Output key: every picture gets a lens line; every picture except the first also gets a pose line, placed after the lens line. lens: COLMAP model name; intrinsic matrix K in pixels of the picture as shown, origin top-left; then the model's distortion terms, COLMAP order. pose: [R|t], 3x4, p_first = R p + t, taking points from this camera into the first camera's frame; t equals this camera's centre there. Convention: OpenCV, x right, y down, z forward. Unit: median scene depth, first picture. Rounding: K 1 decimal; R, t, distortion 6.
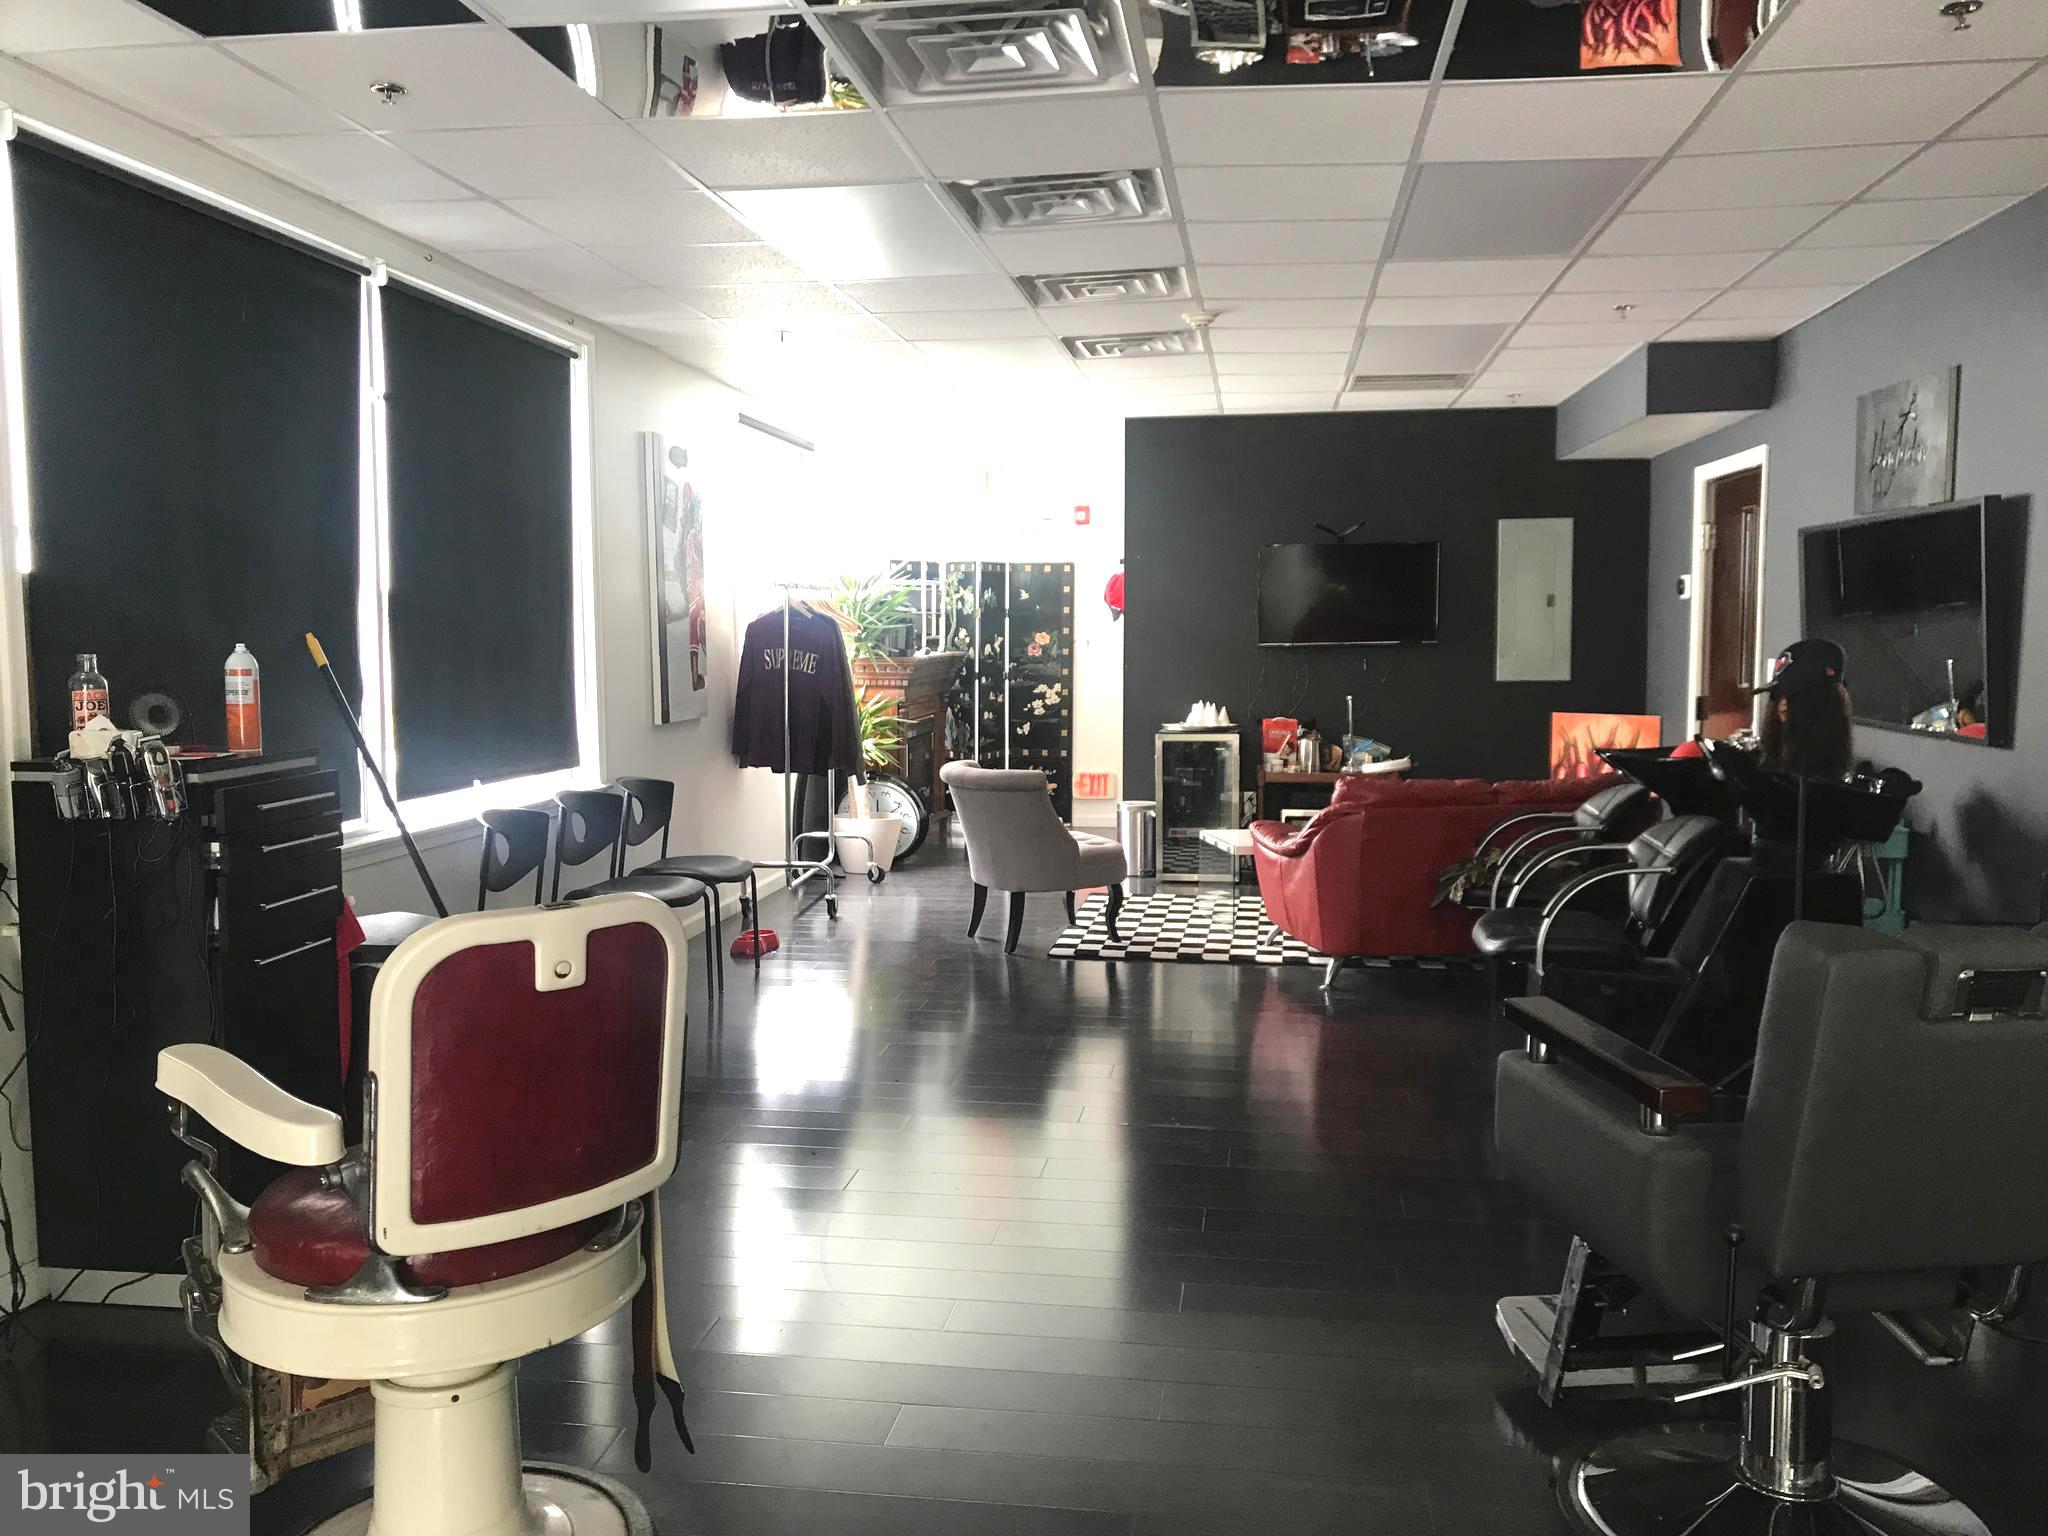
lens RADIAL K [[1646.7, 0, 1018.3], [0, 1646.7, 761.6], [0, 0, 1]] dist [0.090877, -0.204774]
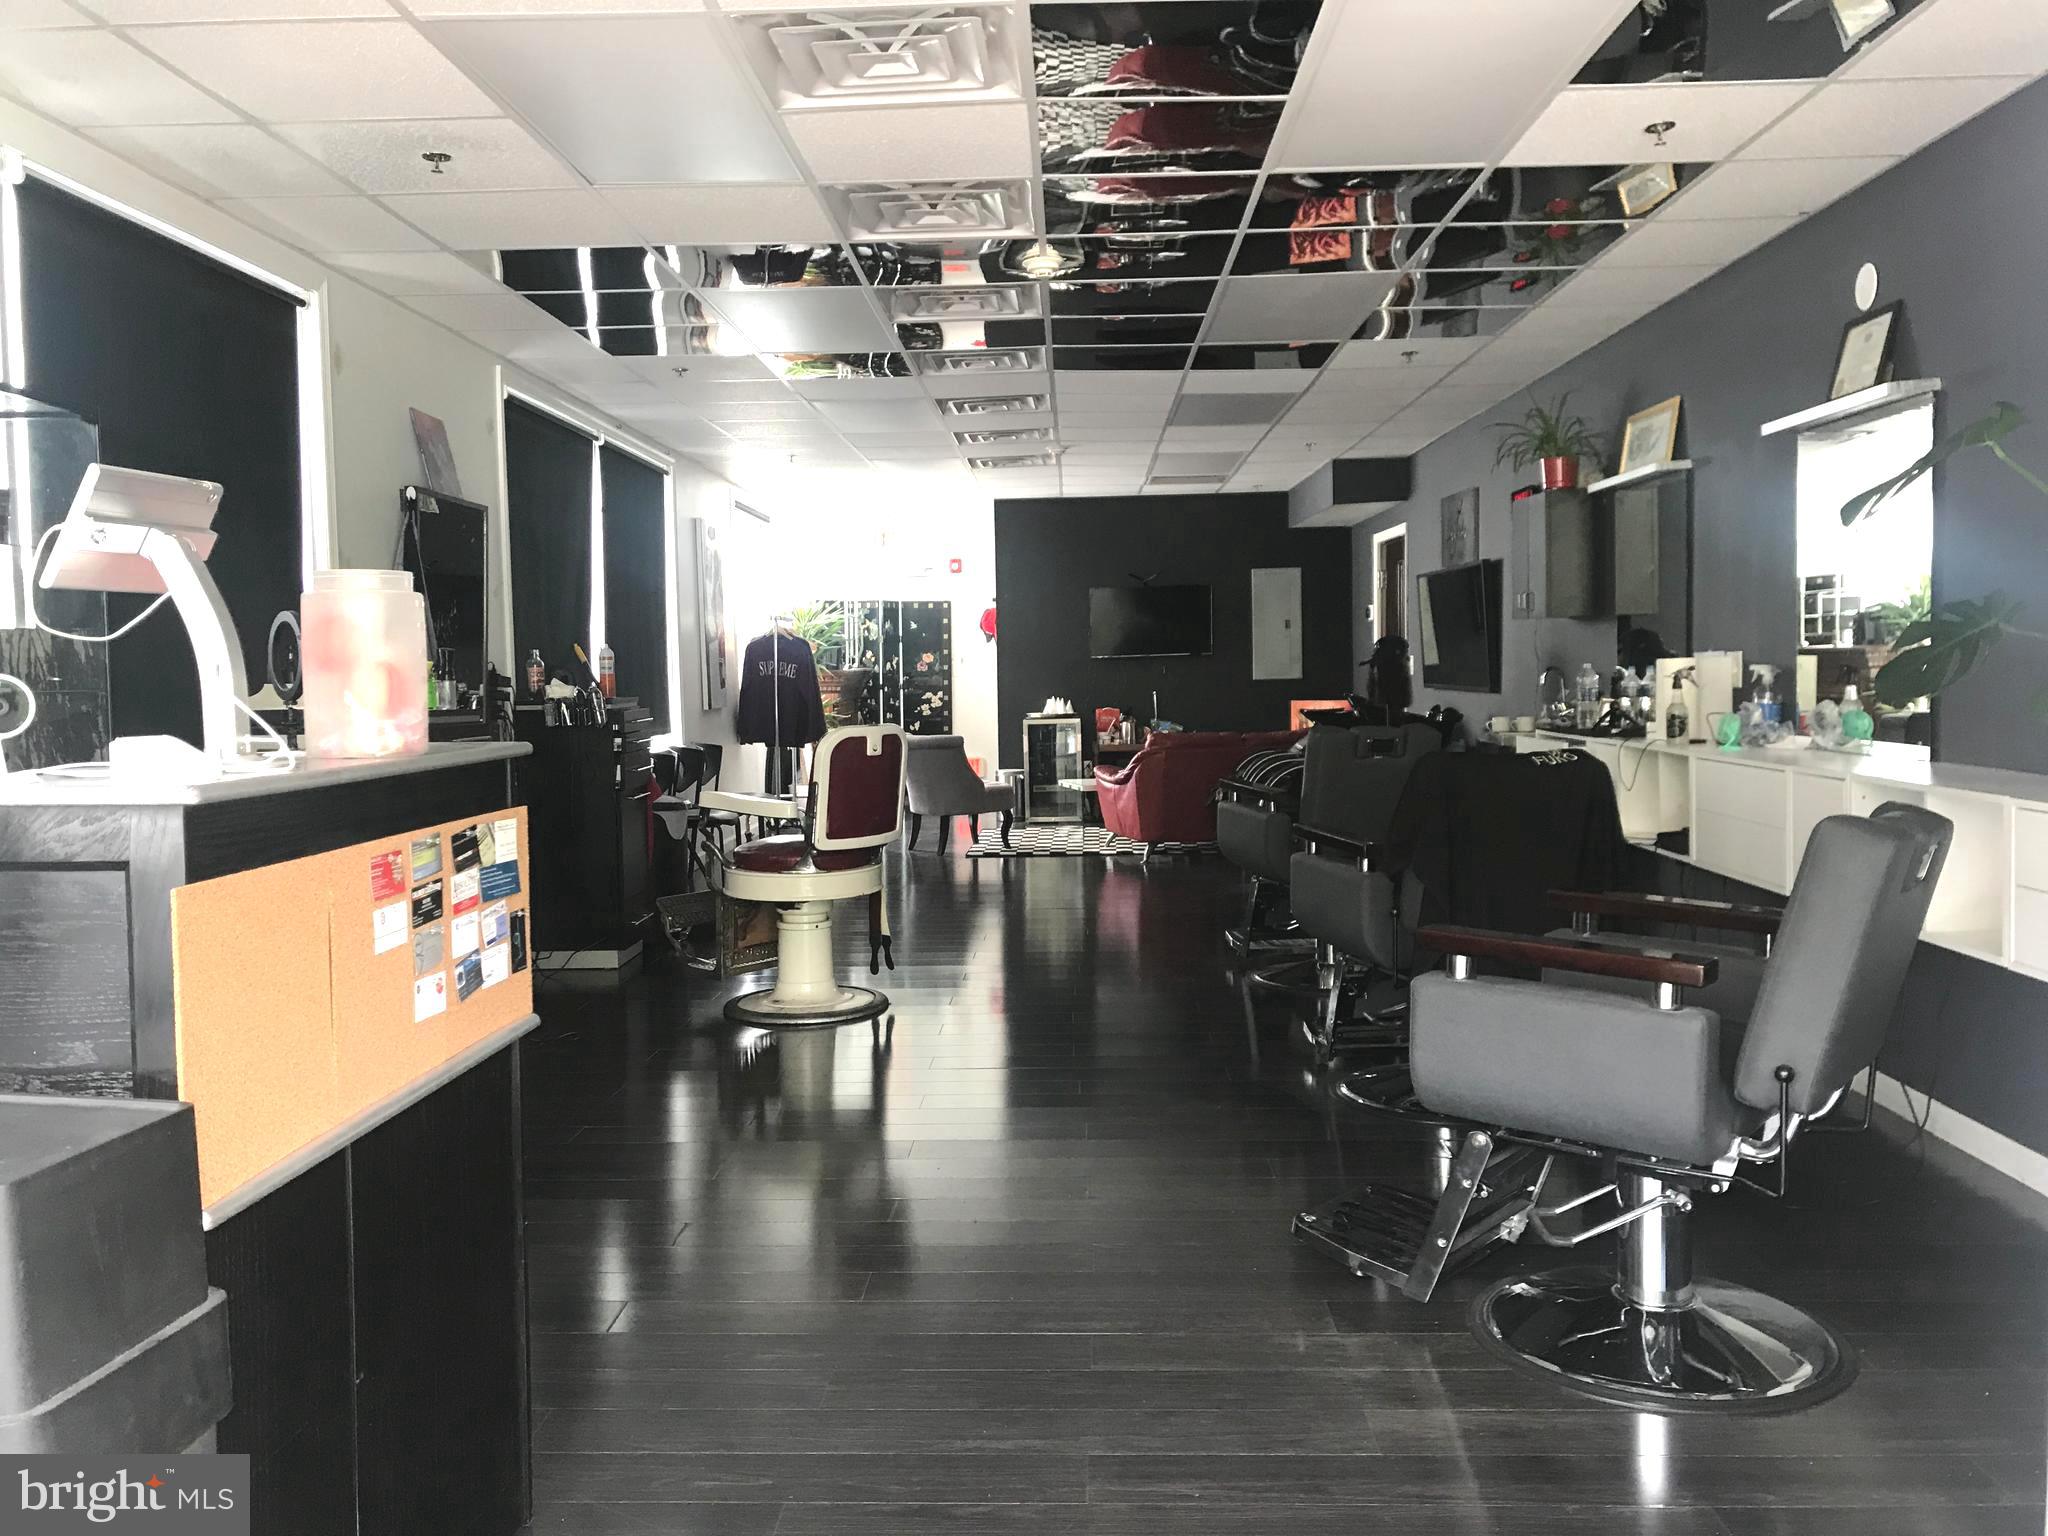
lens RADIAL K [[1646.7, 0, 1018.3], [0, 1646.7, 761.6], [0, 0, 1]] dist [0.090877, -0.204774]
pose [[0.993308, -0.021477, 0.113481, -0.082704], [0.024111, 0.999470, -0.021889, 0.050485], [-0.112951, 0.024479, 0.993299, -0.415625]]
